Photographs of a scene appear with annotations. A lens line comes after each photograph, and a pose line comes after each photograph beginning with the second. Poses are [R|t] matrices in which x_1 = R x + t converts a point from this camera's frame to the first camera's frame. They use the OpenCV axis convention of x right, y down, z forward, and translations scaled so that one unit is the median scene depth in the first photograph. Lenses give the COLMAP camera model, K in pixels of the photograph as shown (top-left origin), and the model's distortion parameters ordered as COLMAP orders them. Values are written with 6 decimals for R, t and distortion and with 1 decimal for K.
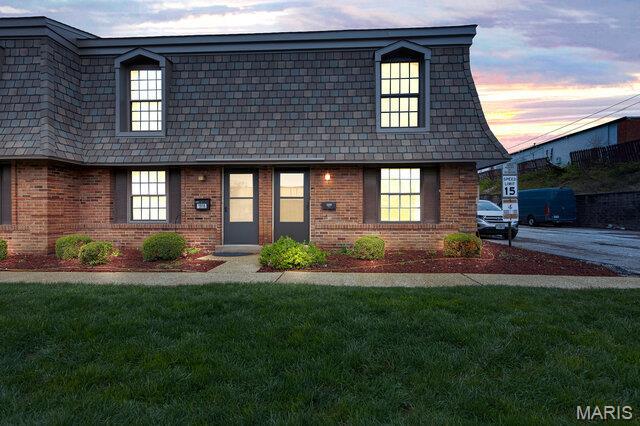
lens RADIAL K [[311.6, 0, 320.1], [0, 311.6, 212.2], [0, 0, 1]] dist [0.003806, 0.000424]
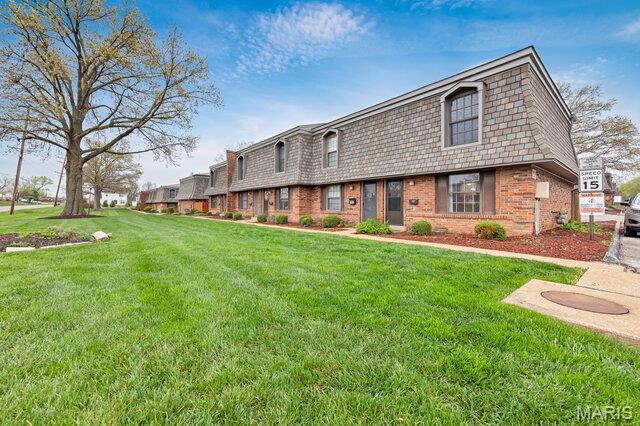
lens RADIAL K [[247.5, 0, 317.7], [0, 247.5, 208.4], [0, 0, 1]] dist [-0.003296, 0.000010]
pose [[0.683434, 0.009718, -0.729948, 0.603326], [-0.003697, 0.999945, 0.009850, 0.003030], [0.730003, -0.004033, 0.683432, -0.205345]]
